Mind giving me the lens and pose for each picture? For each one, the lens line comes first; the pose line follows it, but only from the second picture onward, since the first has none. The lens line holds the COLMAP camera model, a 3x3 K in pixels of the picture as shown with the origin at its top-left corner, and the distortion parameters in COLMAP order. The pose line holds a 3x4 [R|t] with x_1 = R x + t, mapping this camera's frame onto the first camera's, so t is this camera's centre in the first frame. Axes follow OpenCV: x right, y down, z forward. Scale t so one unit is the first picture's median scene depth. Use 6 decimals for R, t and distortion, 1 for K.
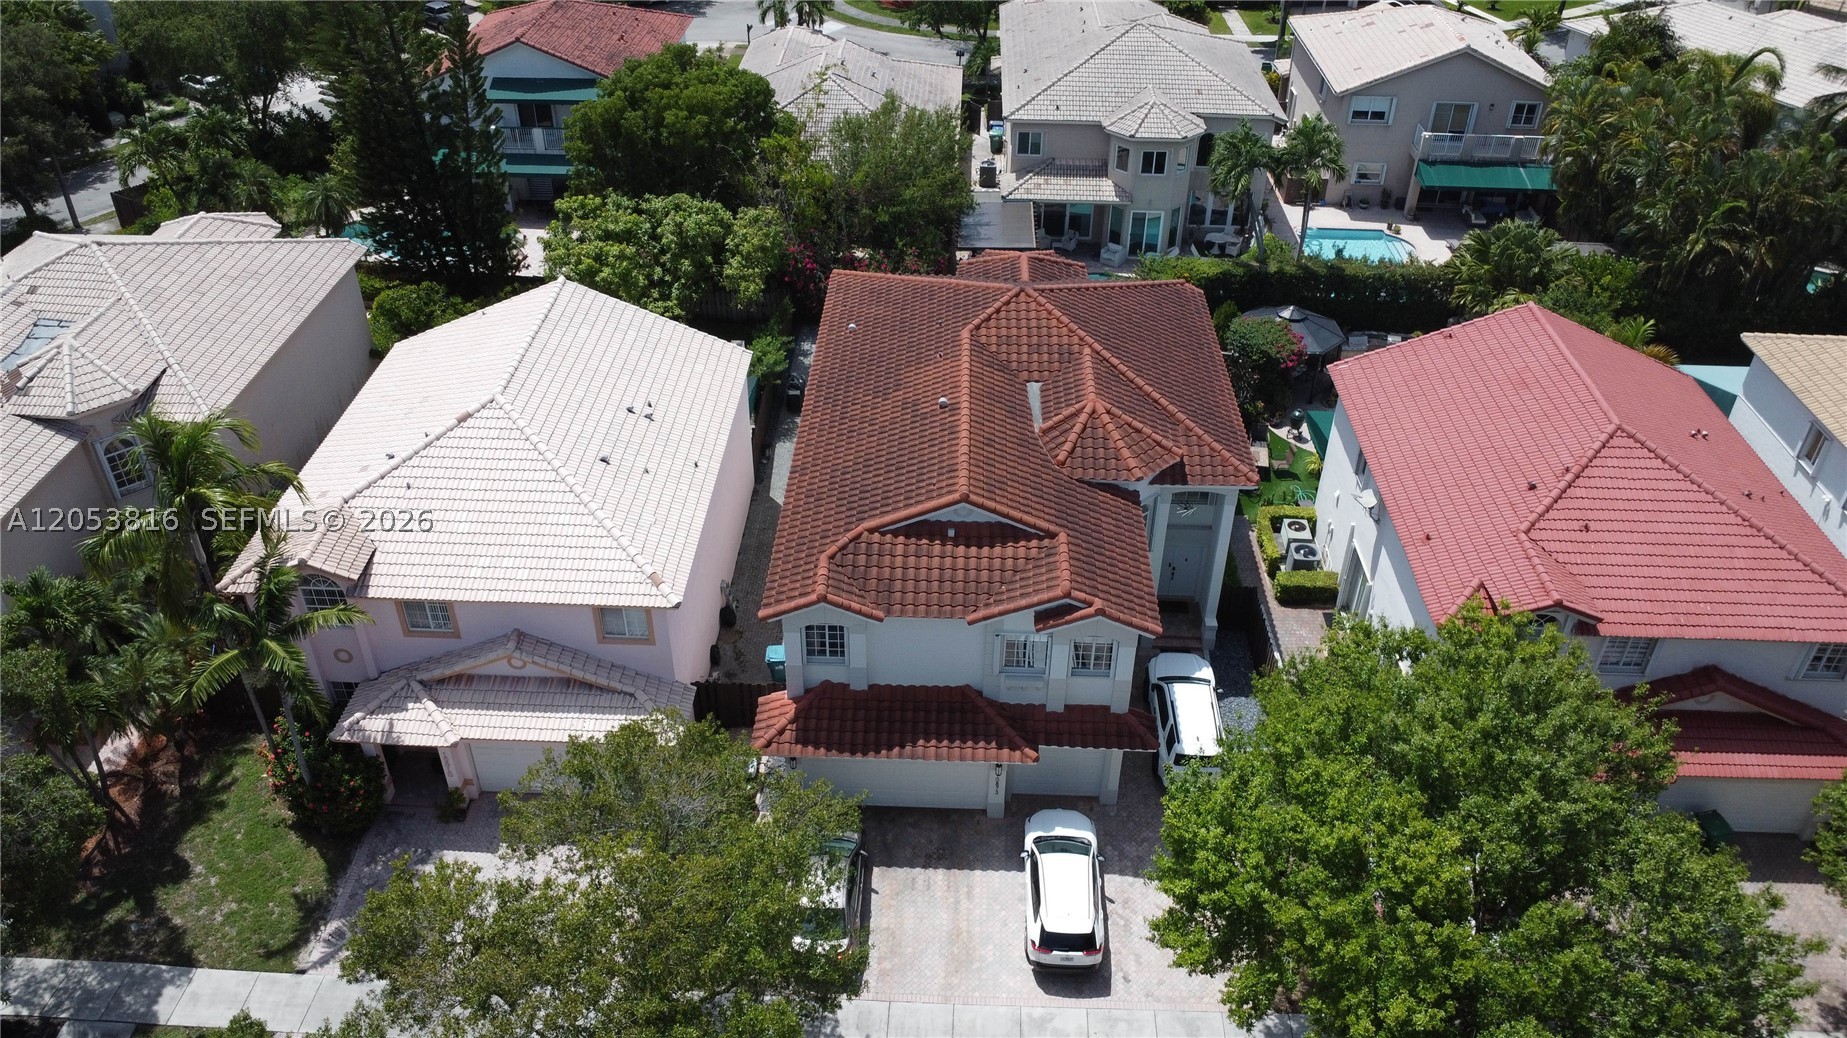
lens RADIAL K [[1328.0, 0, 923.5], [0, 1328.0, 519.0], [0, 0, 1]] dist [-0.001321, 0.004926]
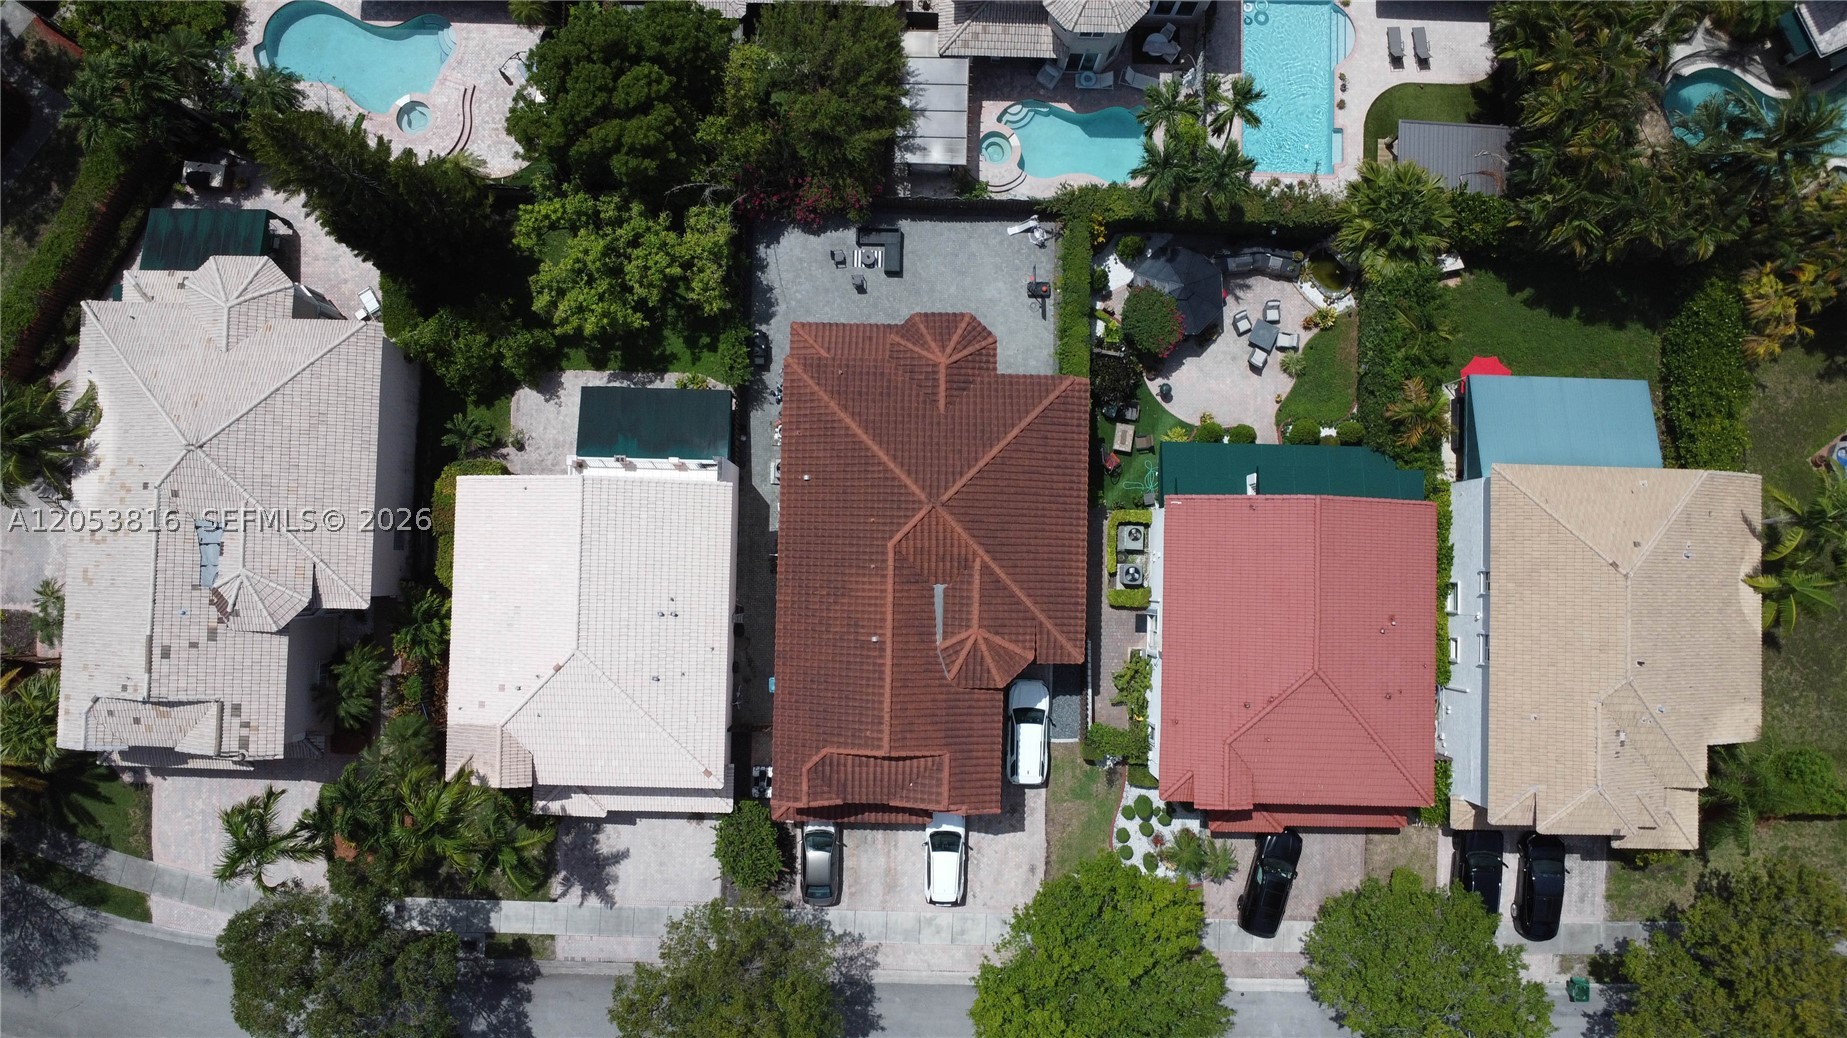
lens RADIAL K [[1328.0, 0, 923.5], [0, 1328.0, 519.0], [0, 0, 1]] dist [-0.001321, 0.004926]
pose [[0.999901, -0.012529, 0.006372, 0.067419], [0.002944, 0.629960, 0.776622, -1.455424], [-0.013744, -0.776526, 0.629935, 0.183931]]
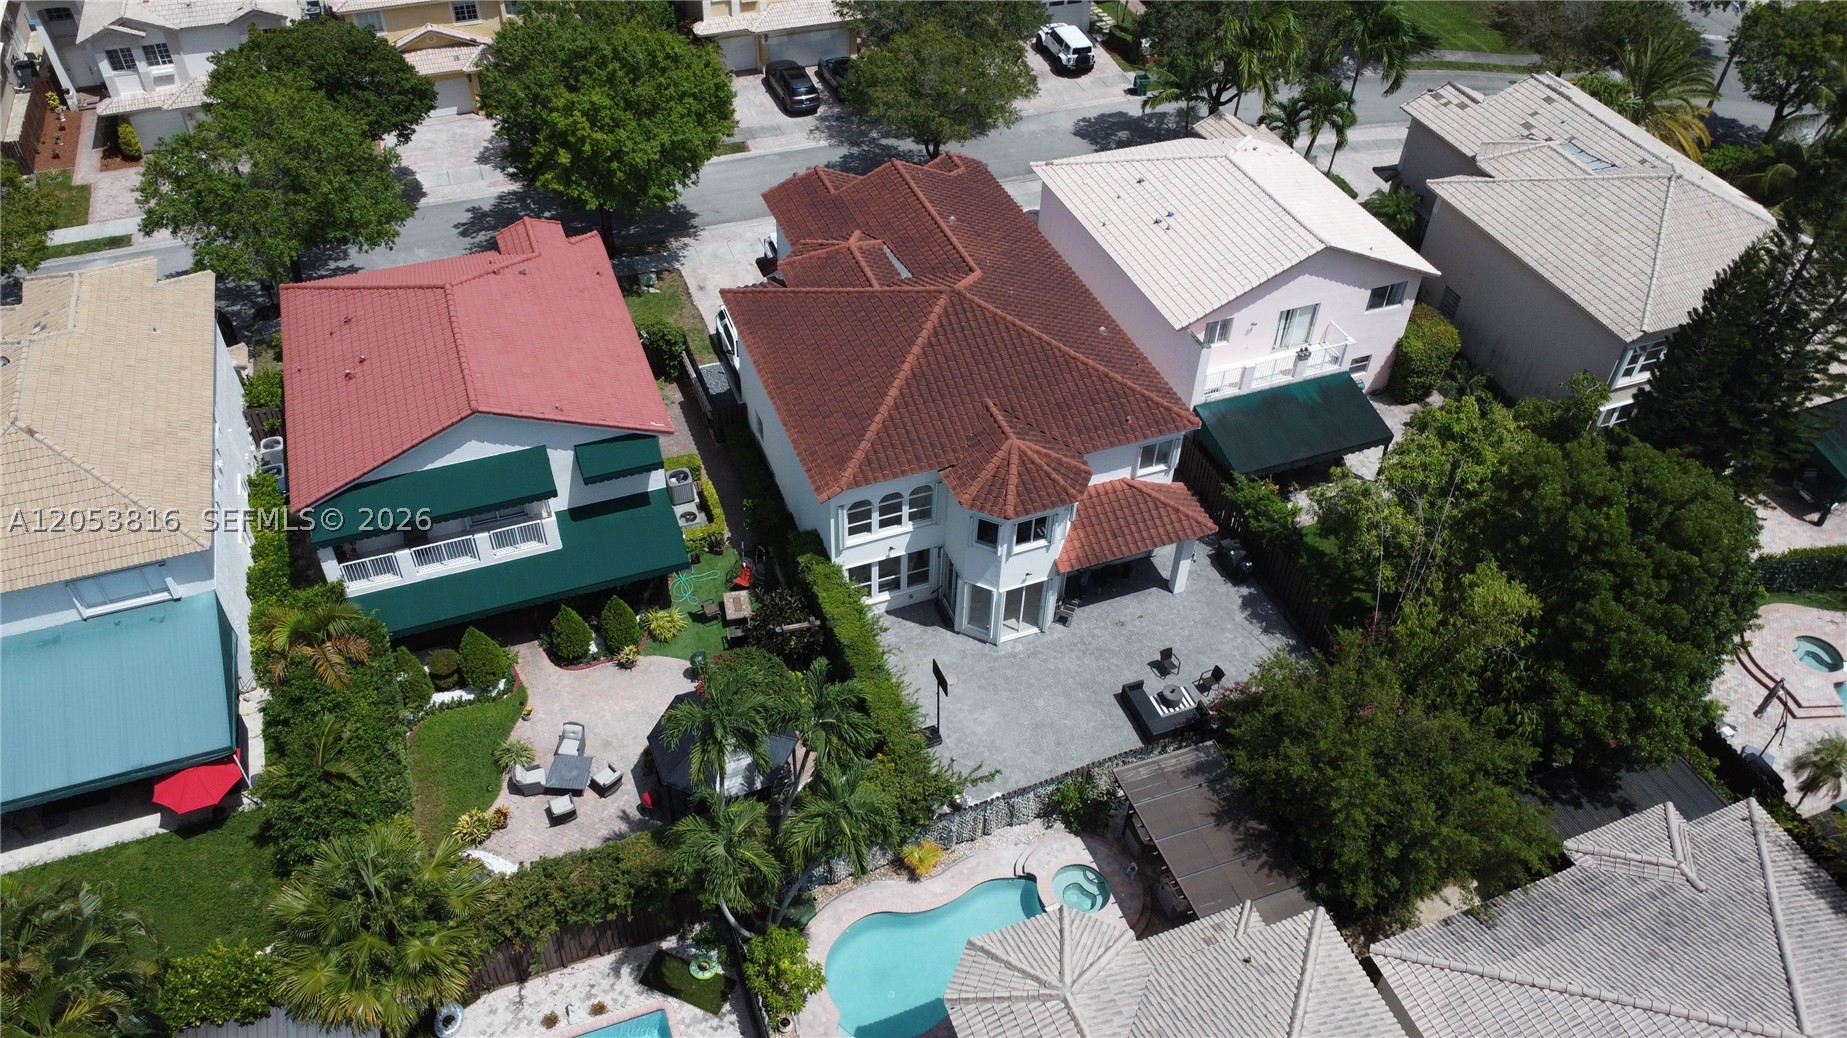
lens RADIAL K [[1327.9, 0, 930.3], [0, 1327.9, 512.4], [0, 0, 1]] dist [-0.019011, -0.000331]
pose [[-0.917867, 0.250477, -0.307867, 0.570213], [-0.262253, 0.199467, 0.944159, -1.417341], [0.297900, 0.947351, -0.117396, 1.564650]]
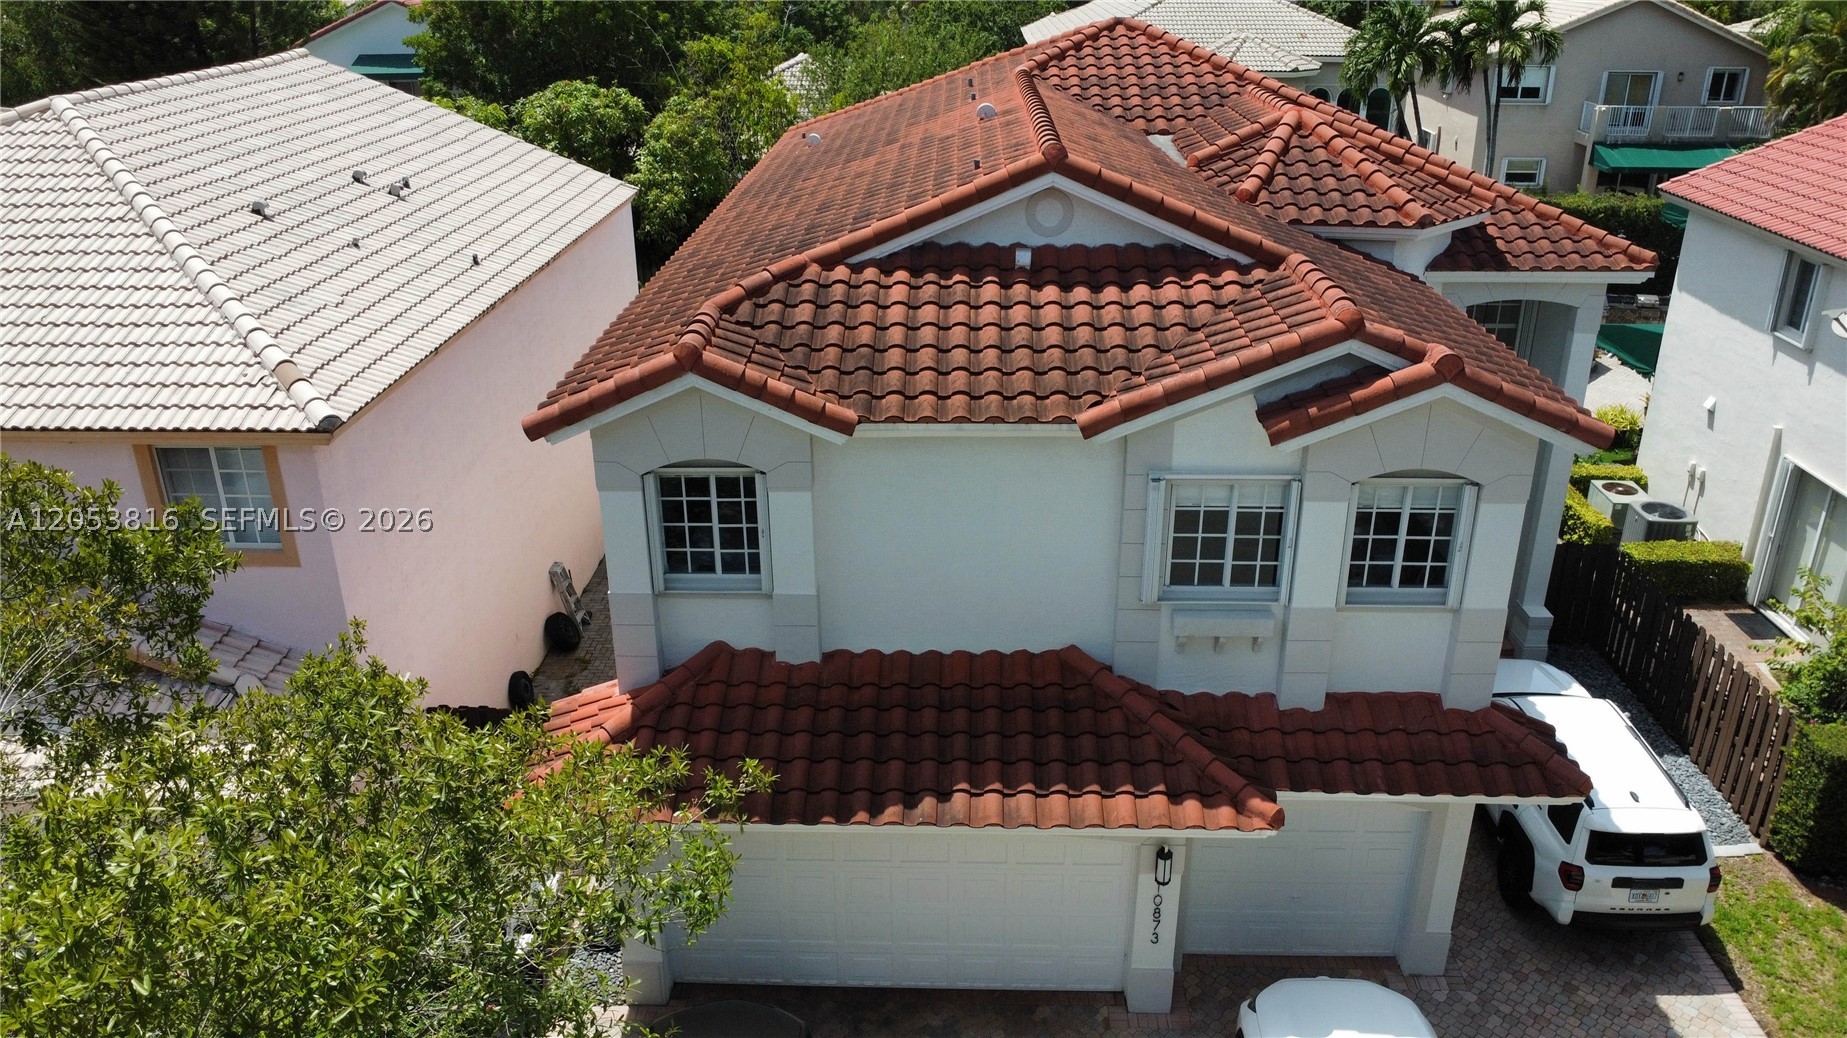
lens RADIAL K [[1327.9, 0, 930.3], [0, 1327.9, 512.4], [0, 0, 1]] dist [-0.019011, -0.000331]
pose [[0.999886, -0.015091, 0.000685, -0.009248], [0.014874, 0.975577, -0.219153, 0.174878], [0.002639, 0.219138, 0.975690, 0.617490]]
